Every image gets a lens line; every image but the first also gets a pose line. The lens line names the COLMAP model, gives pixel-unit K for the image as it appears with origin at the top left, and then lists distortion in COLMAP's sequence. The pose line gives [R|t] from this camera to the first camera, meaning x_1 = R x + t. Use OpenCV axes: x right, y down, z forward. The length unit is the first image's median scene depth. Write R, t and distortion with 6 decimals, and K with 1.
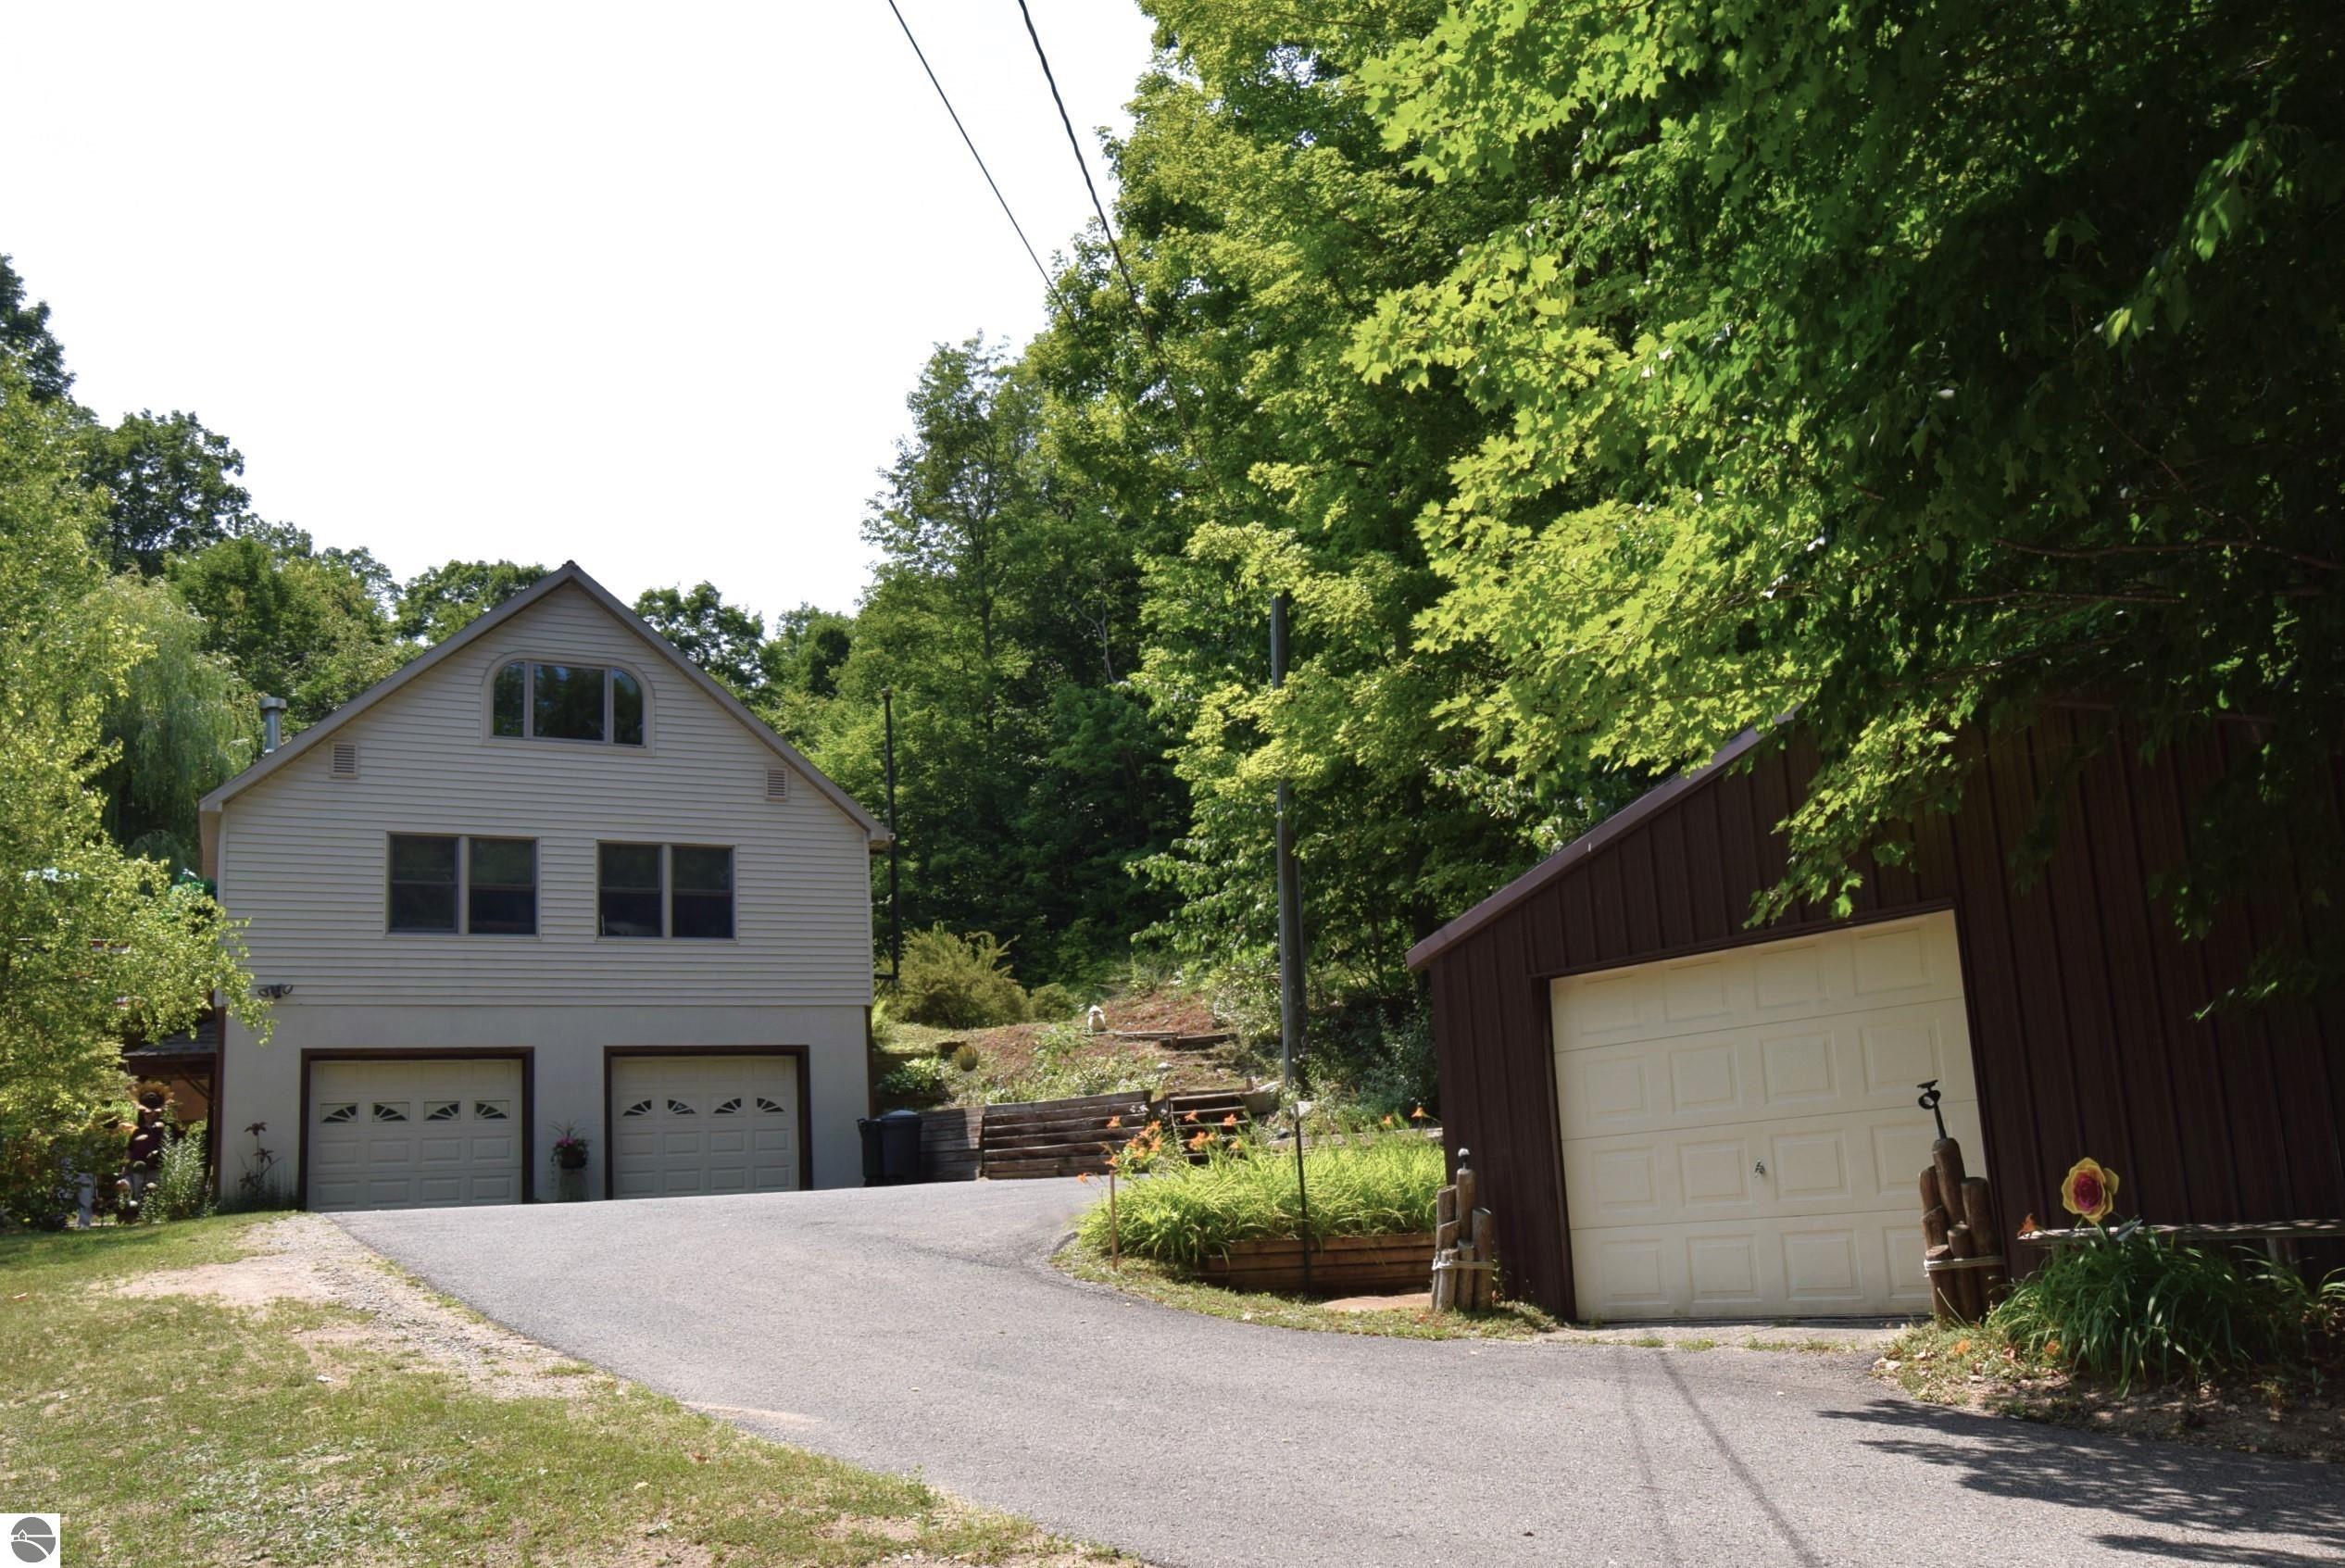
lens RADIAL K [[1983.3, 0, 1172.5], [0, 1983.3, 784.0], [0, 0, 1]] dist [0.007998, 0.002970]
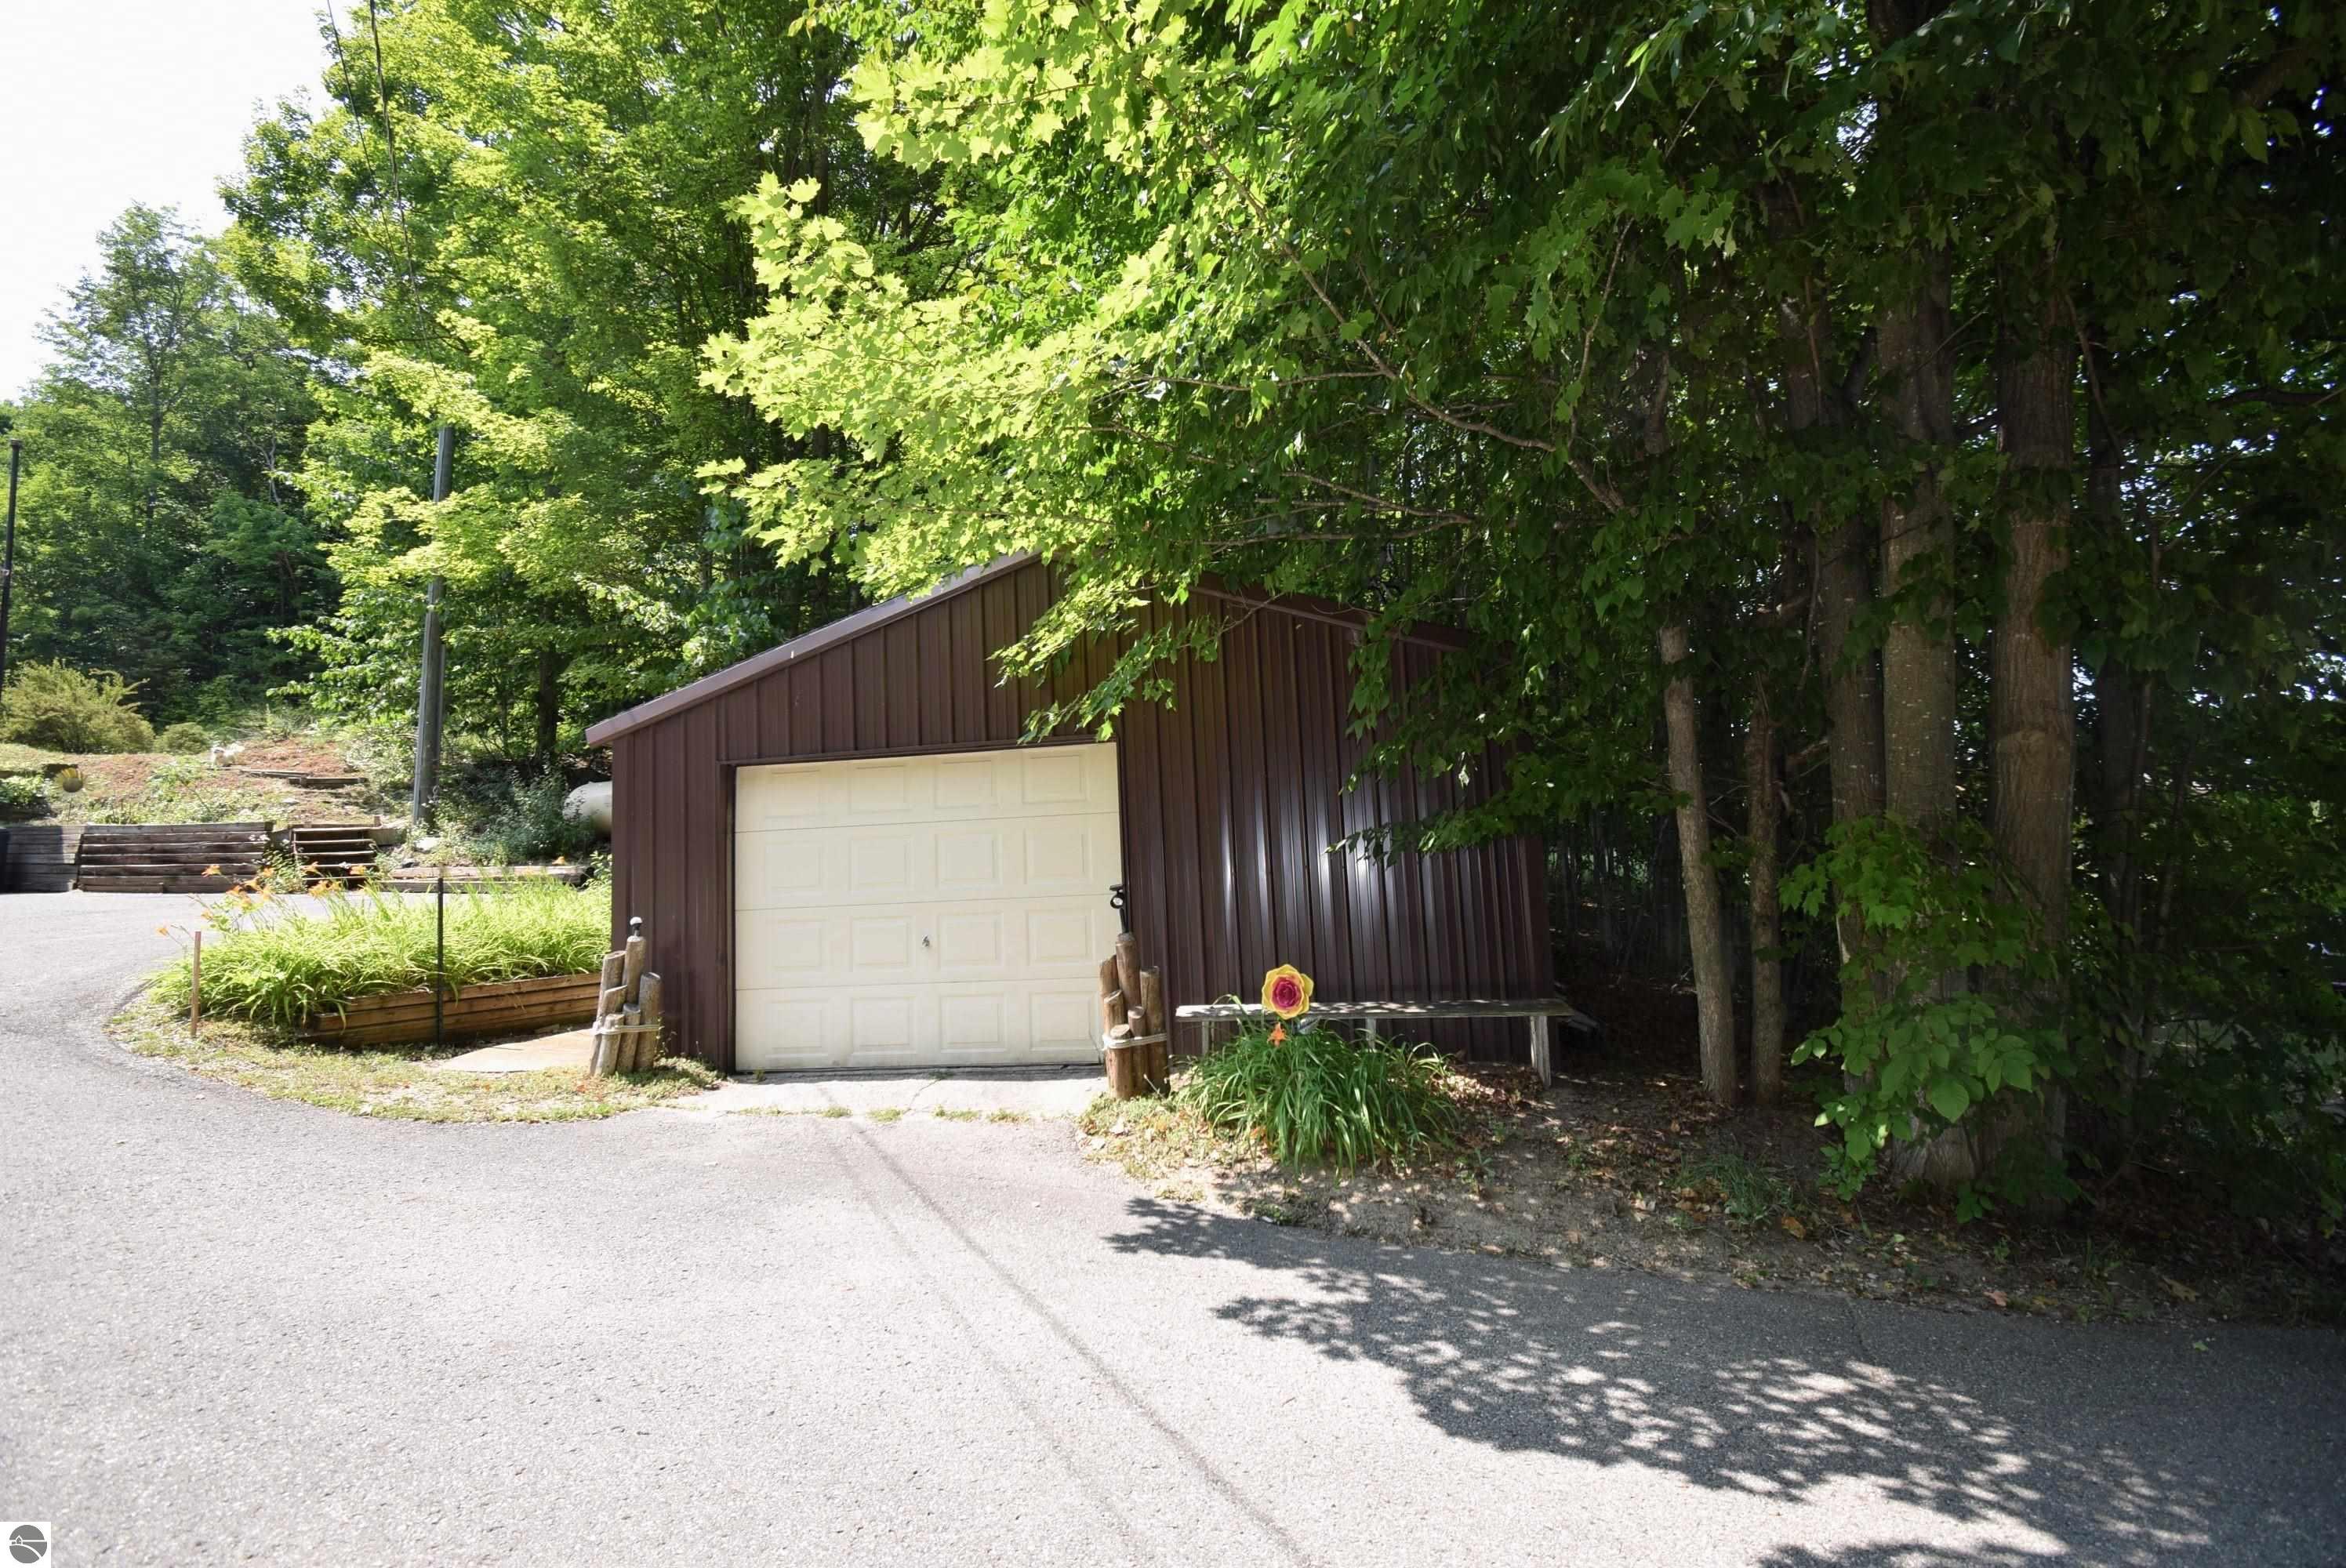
lens RADIAL K [[1036.9, 0, 1179.1], [0, 1036.9, 776.1], [0, 0, 1]] dist [0.003452, -0.017573]
pose [[0.760426, 0.079478, 0.644543, 0.001760], [-0.145963, 0.988007, 0.050376, 0.017129], [-0.632809, -0.132386, 0.762907, 0.179681]]
